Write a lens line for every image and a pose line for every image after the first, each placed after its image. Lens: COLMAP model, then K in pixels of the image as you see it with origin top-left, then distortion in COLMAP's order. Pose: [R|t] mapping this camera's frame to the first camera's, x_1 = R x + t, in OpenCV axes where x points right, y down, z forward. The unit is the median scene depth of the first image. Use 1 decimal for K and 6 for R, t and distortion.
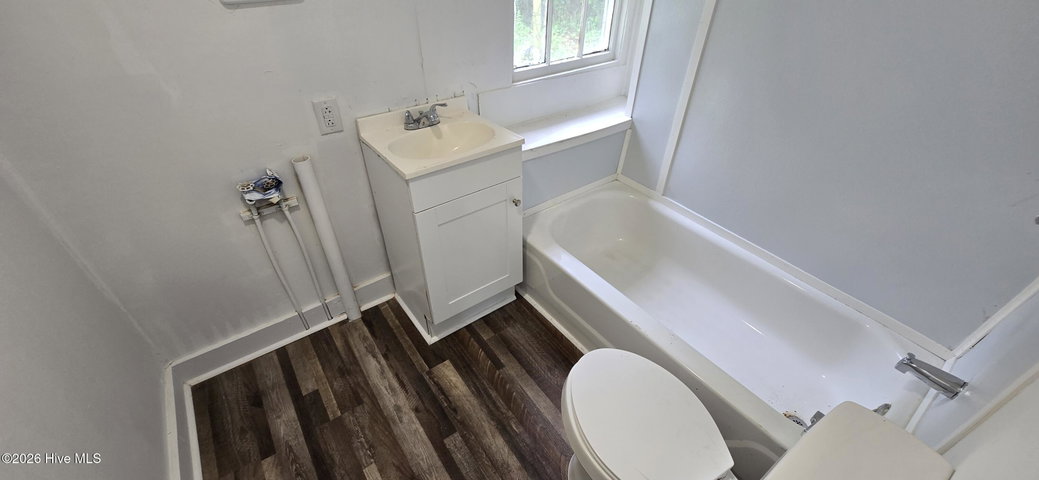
lens RADIAL K [[424.2, 0, 518.3], [0, 424.2, 238.7], [0, 0, 1]] dist [-0.004906, 0.000282]
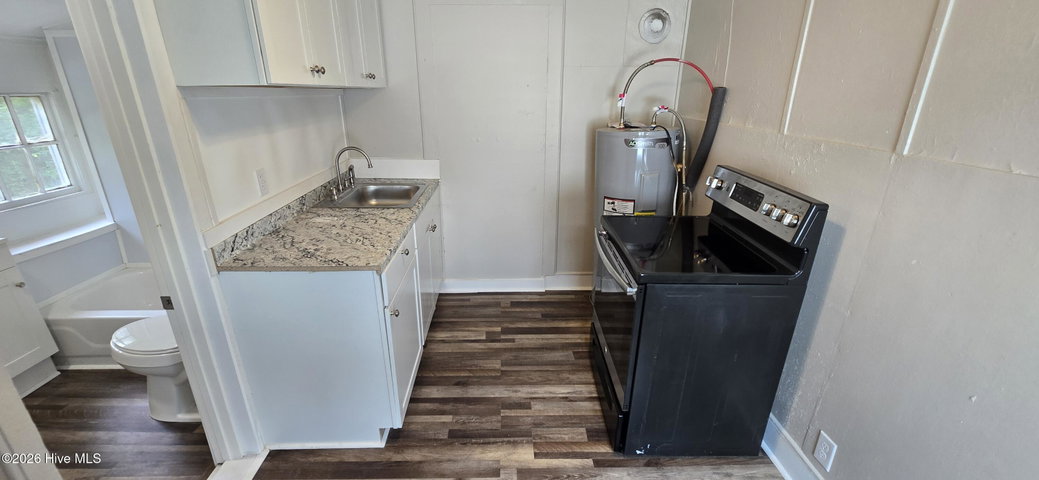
lens RADIAL K [[424.2, 0, 514.7], [0, 424.2, 243.7], [0, 0, 1]] dist [-0.004906, 0.000282]
pose [[0.567769, -0.300573, 0.766352, -0.090349], [0.522893, 0.850702, -0.053741, 0.633248], [-0.635784, 0.431232, 0.640170, -0.830218]]
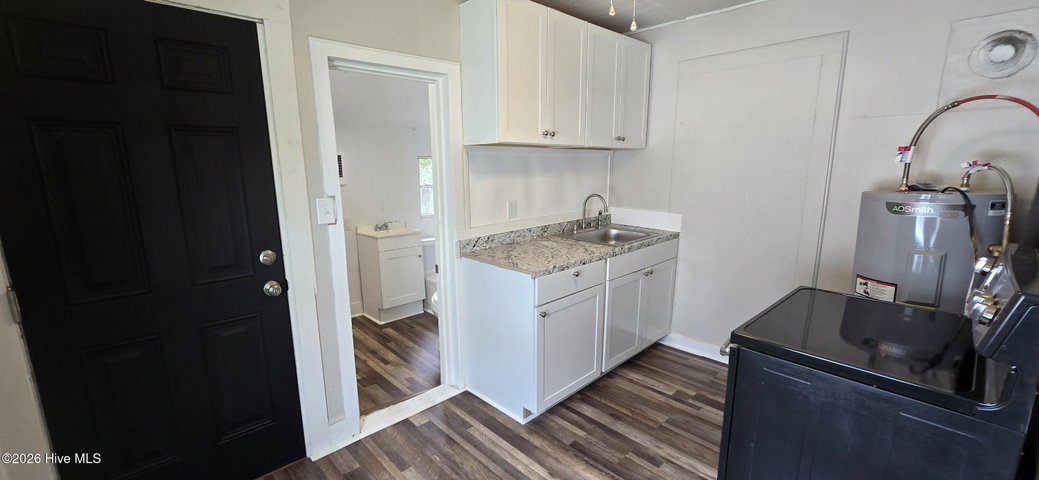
lens RADIAL K [[424.2, 0, 511.4], [0, 424.2, 238.3], [0, 0, 1]] dist [-0.004906, 0.000282]
pose [[0.991700, -0.049096, 0.118829, 0.213150], [0.099790, 0.876692, -0.470588, 0.938115], [-0.081073, 0.478540, 0.874315, -1.125013]]
